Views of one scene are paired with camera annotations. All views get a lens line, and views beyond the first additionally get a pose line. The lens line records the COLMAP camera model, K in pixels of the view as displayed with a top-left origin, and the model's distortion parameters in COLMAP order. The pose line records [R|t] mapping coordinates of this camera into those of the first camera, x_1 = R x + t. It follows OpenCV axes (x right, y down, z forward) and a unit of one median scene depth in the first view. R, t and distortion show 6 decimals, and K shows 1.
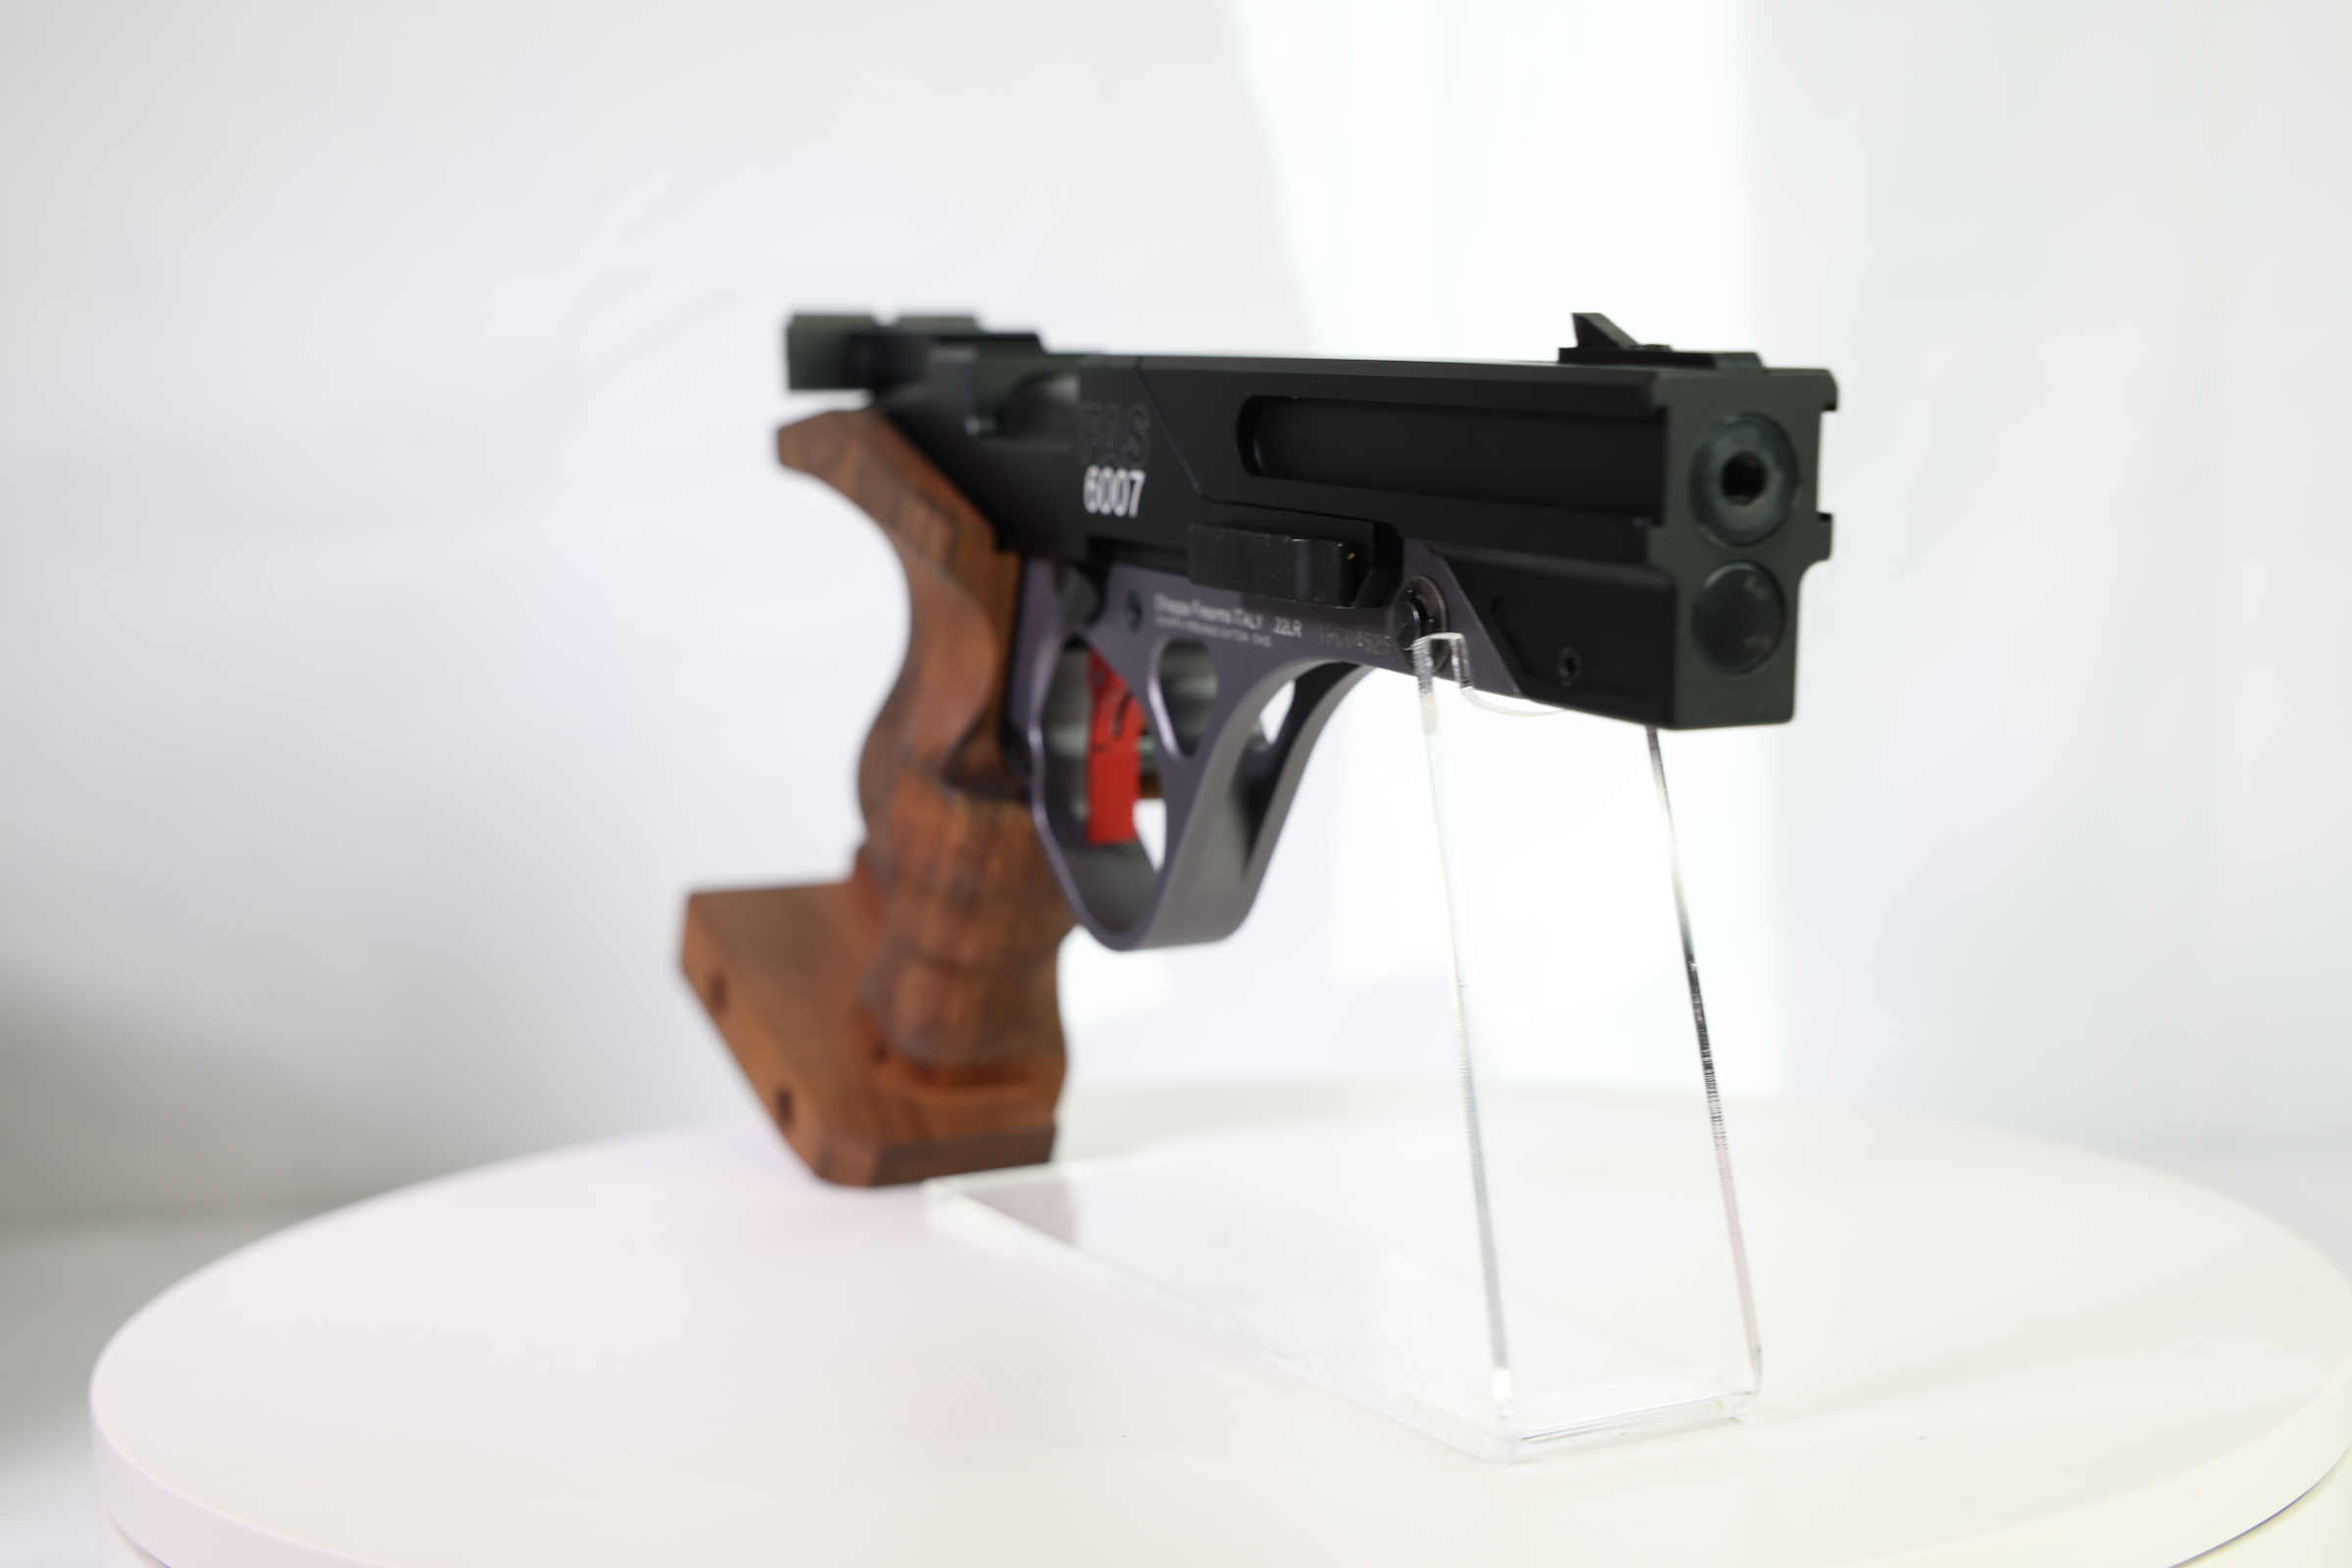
lens RADIAL K [[2910.3, 0, 1176.0], [0, 2910.3, 784.0], [0, 0, 1]] dist [0.006793, 0.030002]
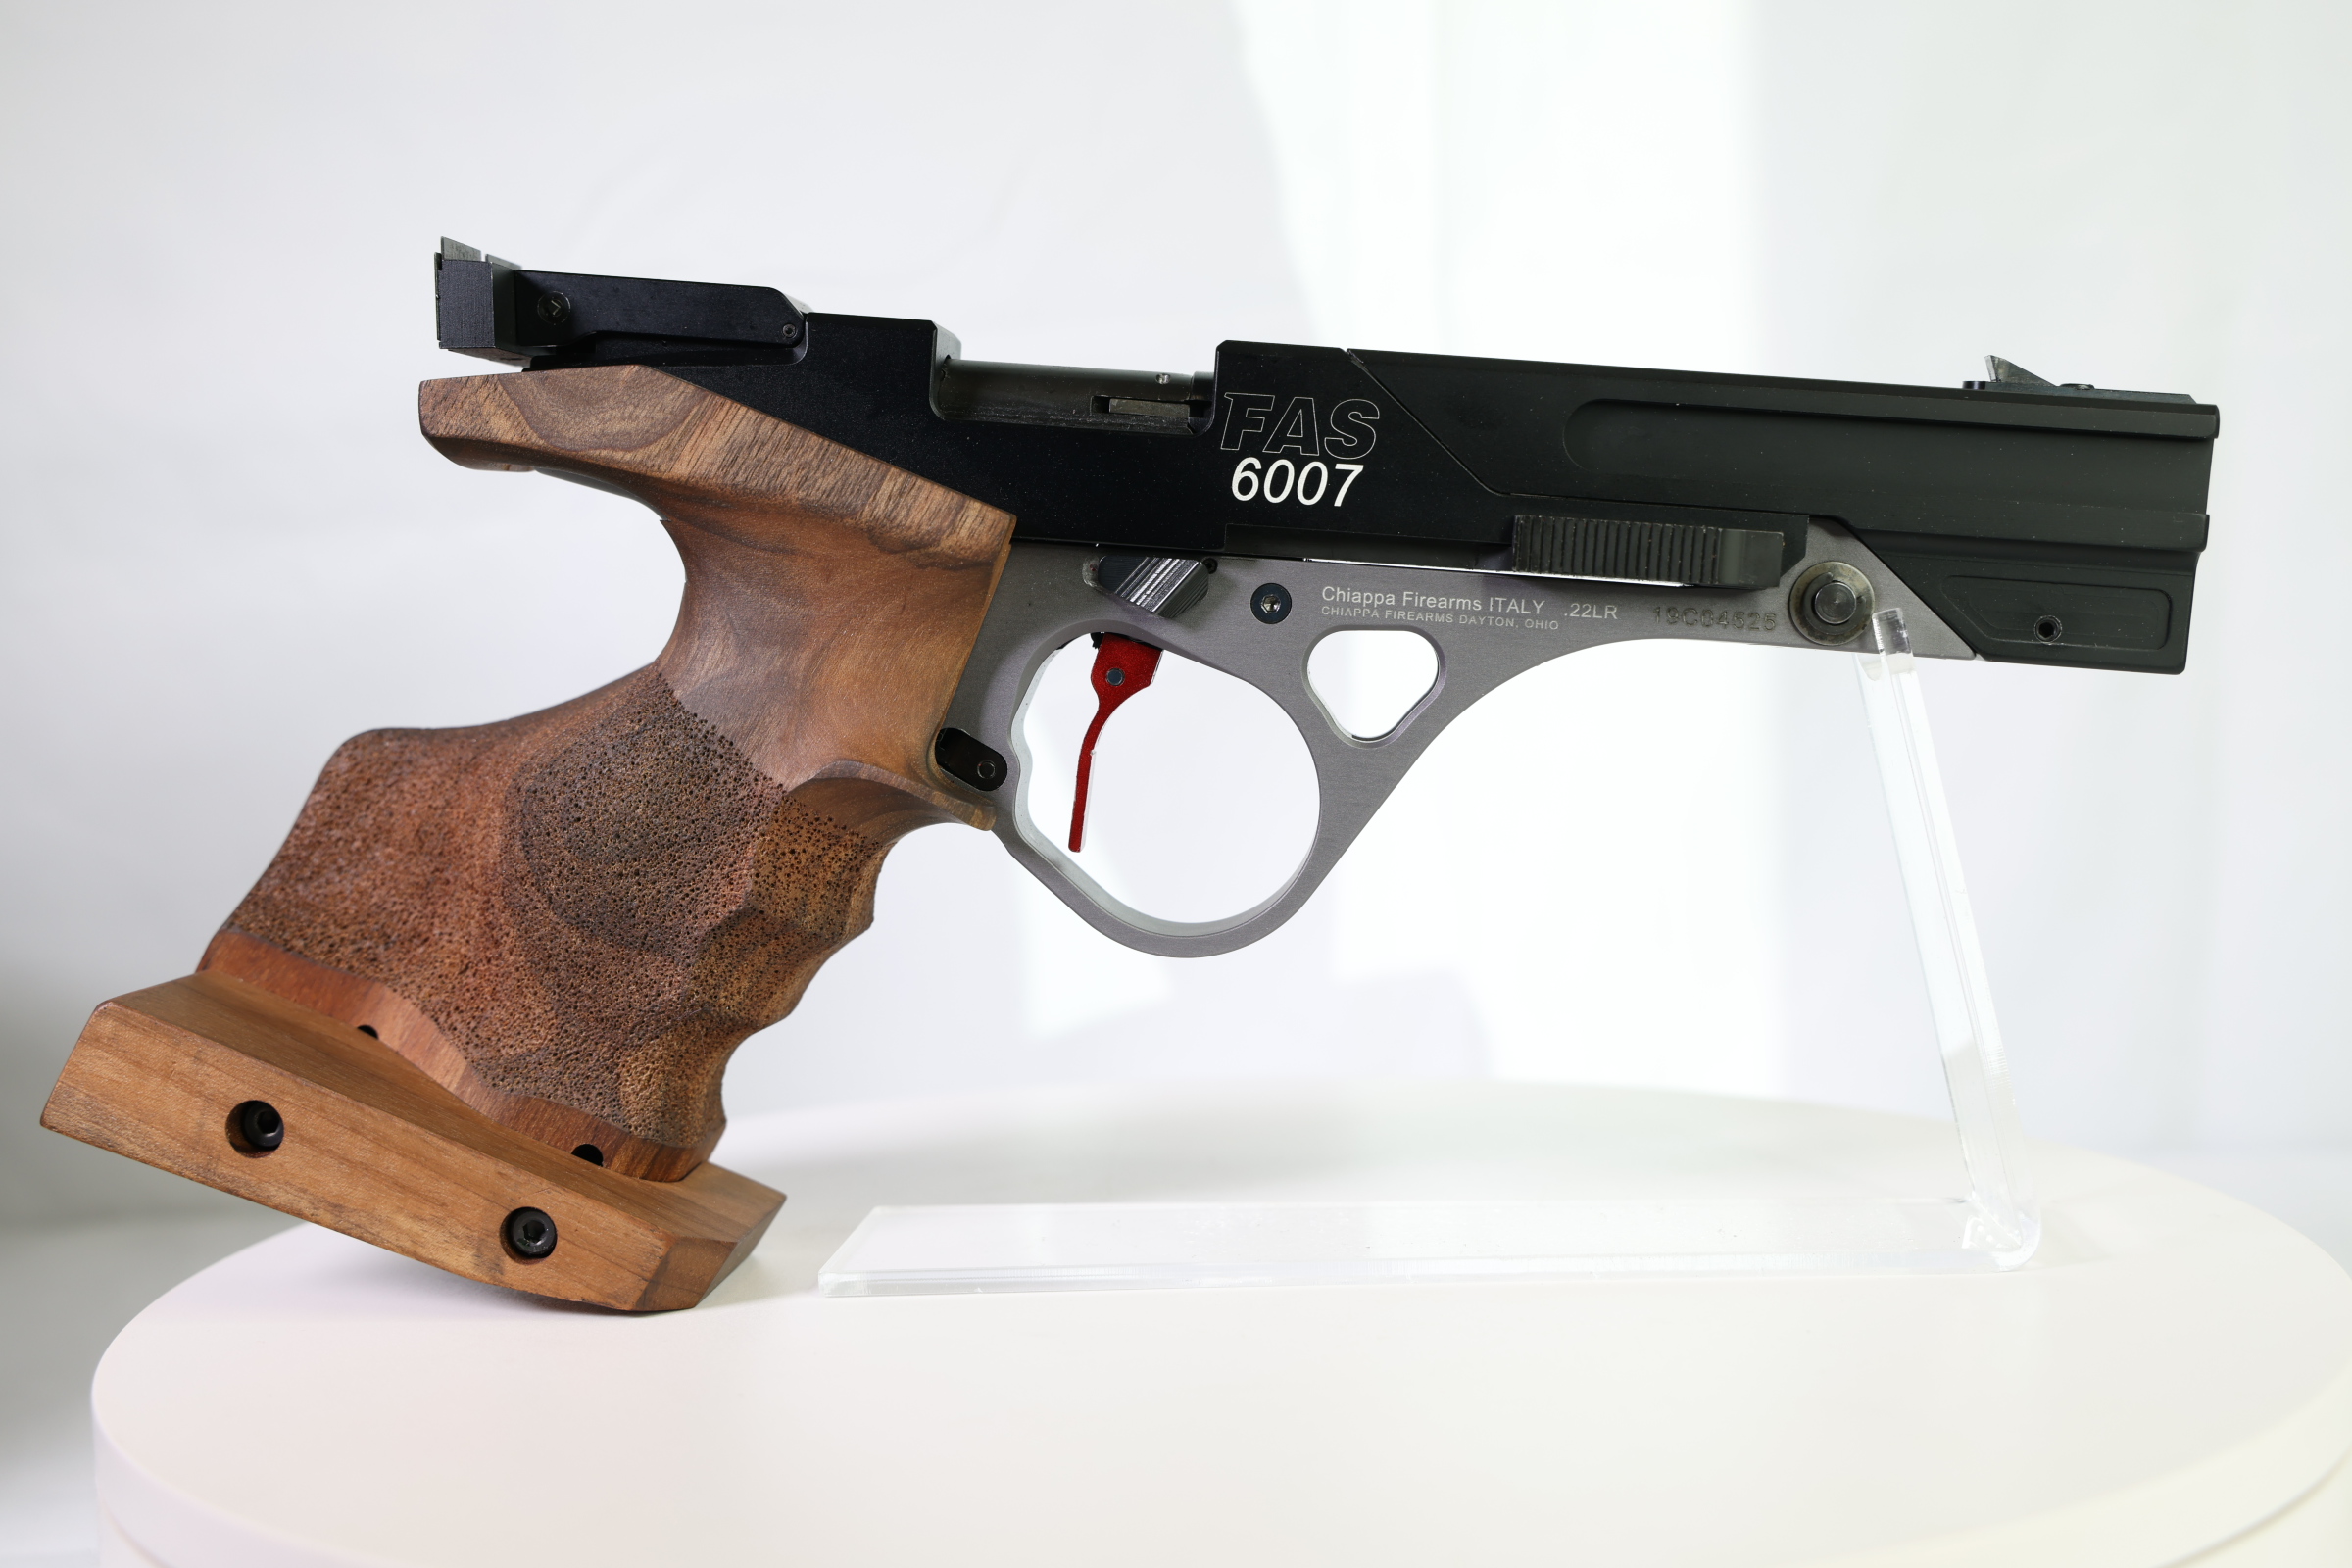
lens RADIAL K [[2910.3, 0, 1176.0], [0, 2910.3, 784.0], [0, 0, 1]] dist [0.006793, 0.030002]
pose [[0.506965, -0.044924, 0.860795, -0.920886], [0.070865, 0.997433, 0.010319, -0.010668], [-0.859049, 0.055769, 0.508847, 0.541785]]
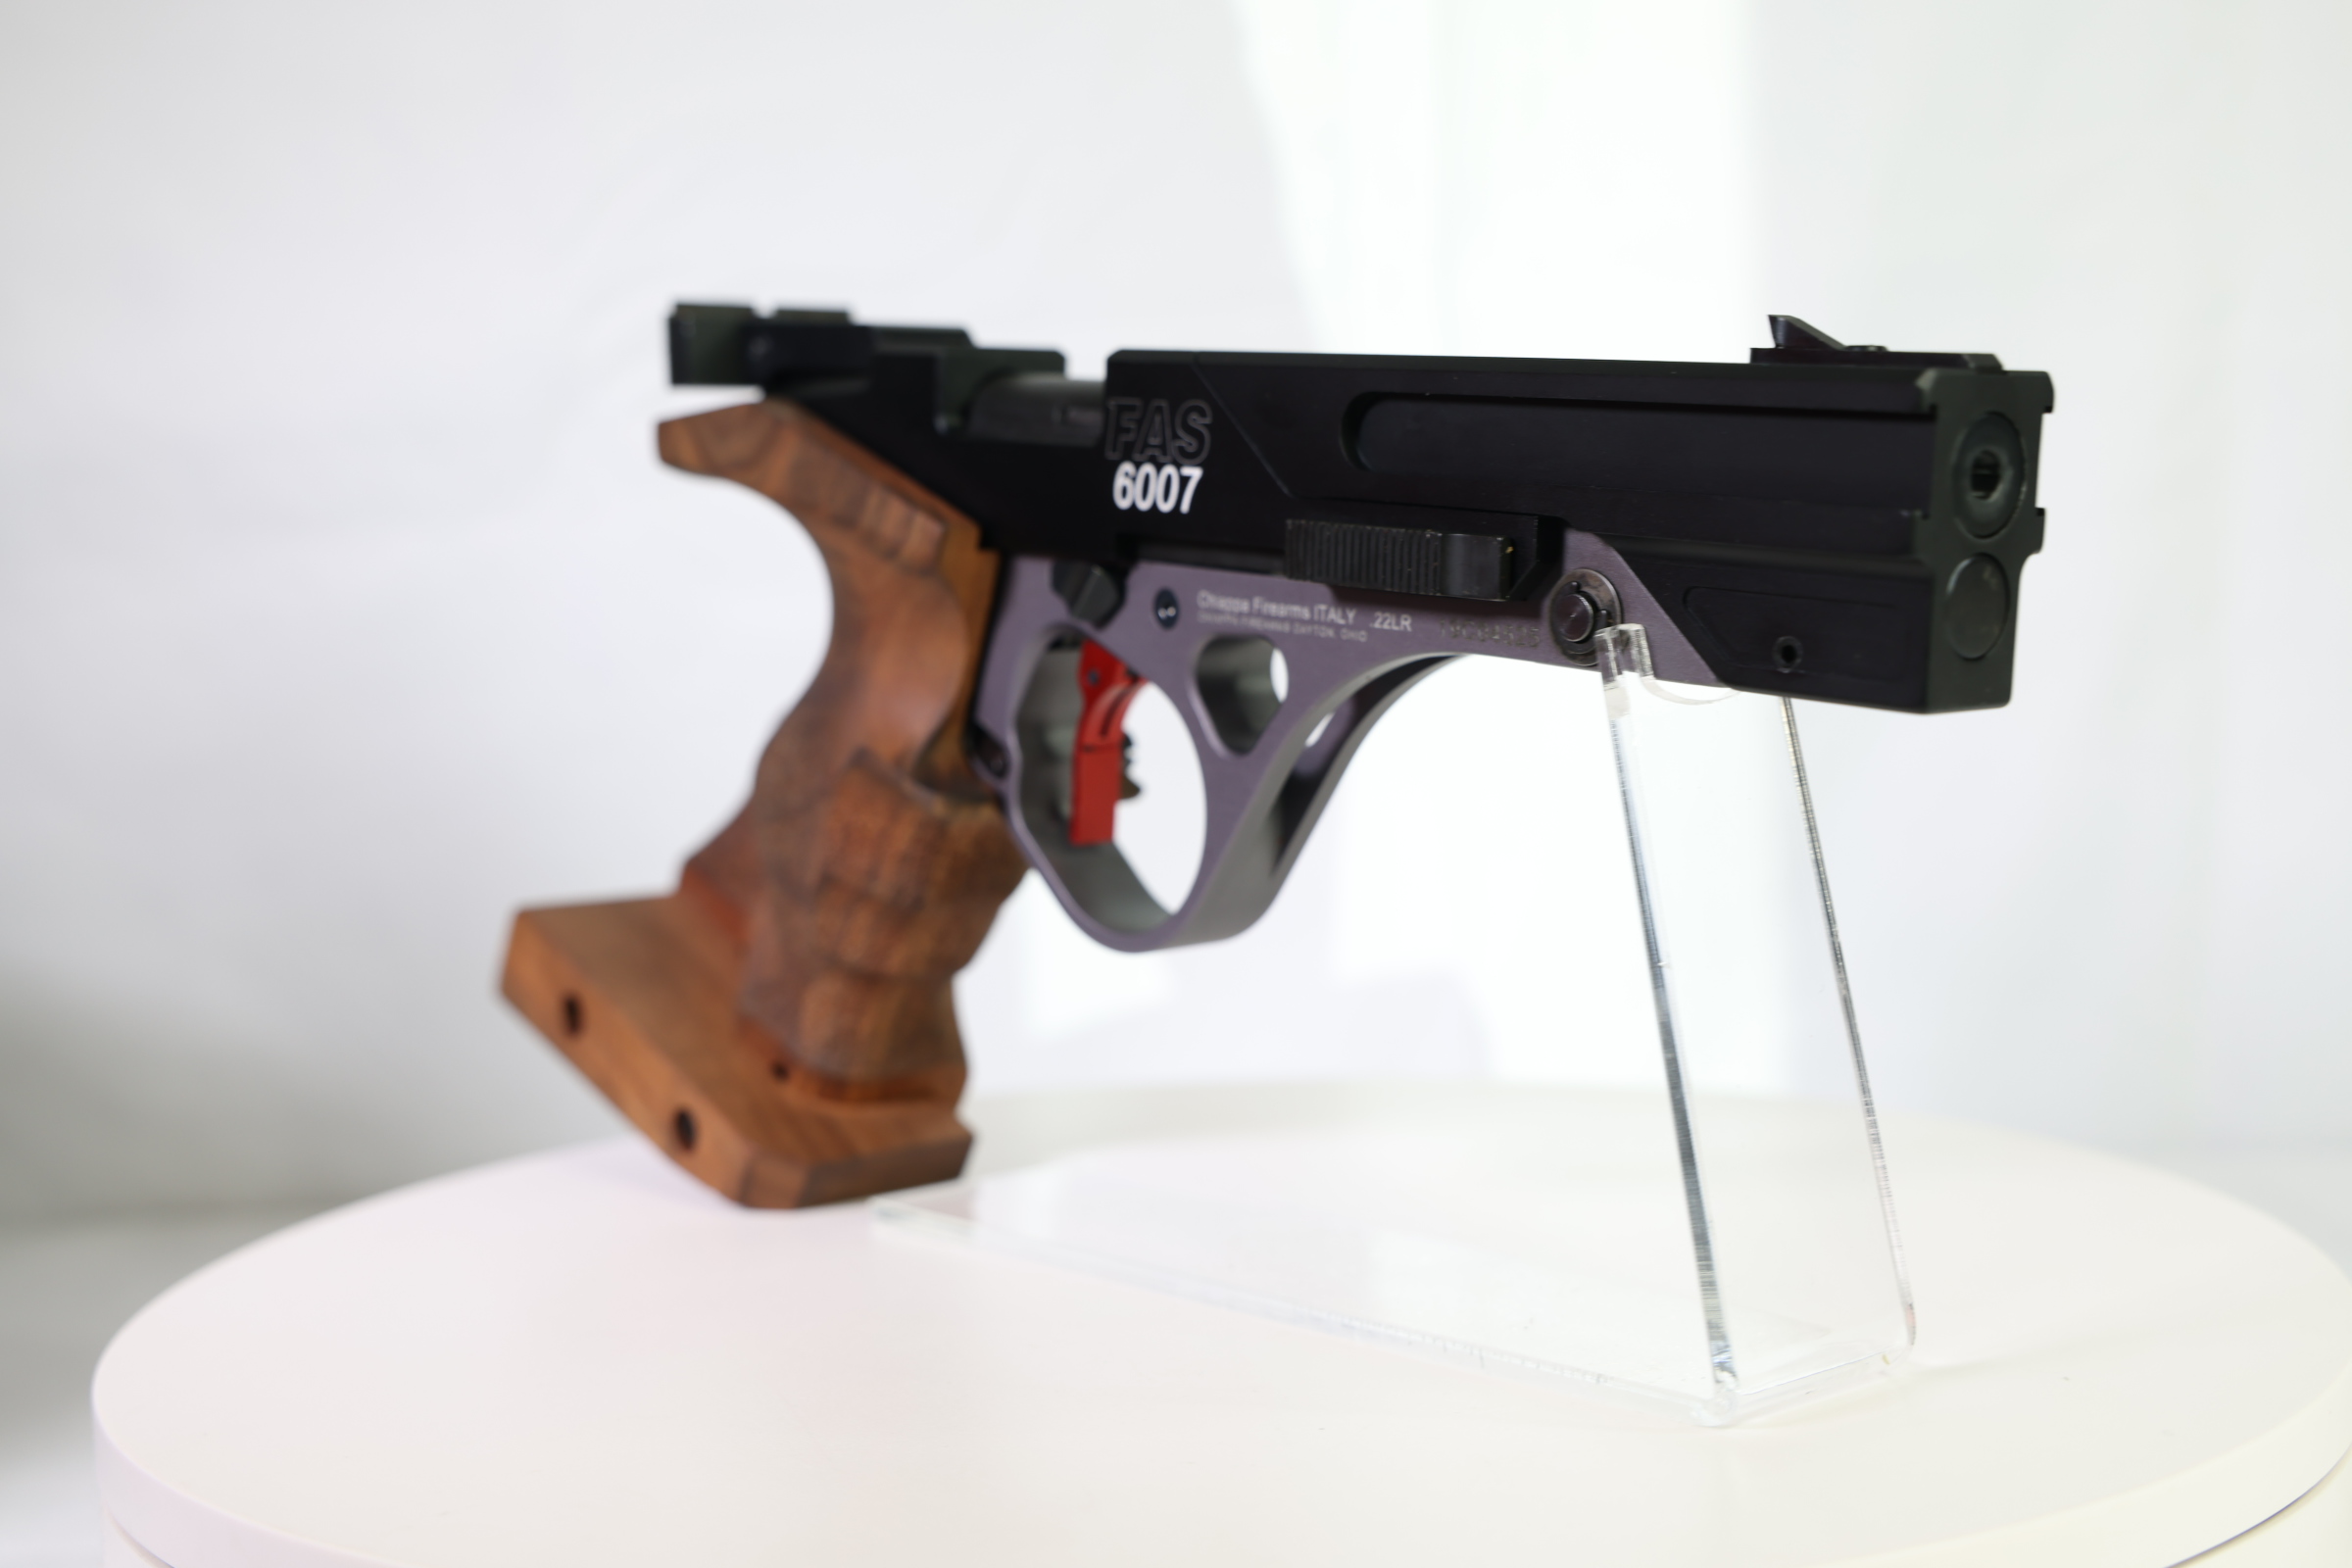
lens RADIAL K [[2910.3, 0, 1176.0], [0, 2910.3, 784.0], [0, 0, 1]] dist [0.006793, 0.030002]
pose [[0.970427, -0.014714, 0.240946, -0.259892], [0.016599, 0.999845, -0.005795, 0.006546], [-0.240823, 0.009623, 0.970521, 0.035950]]
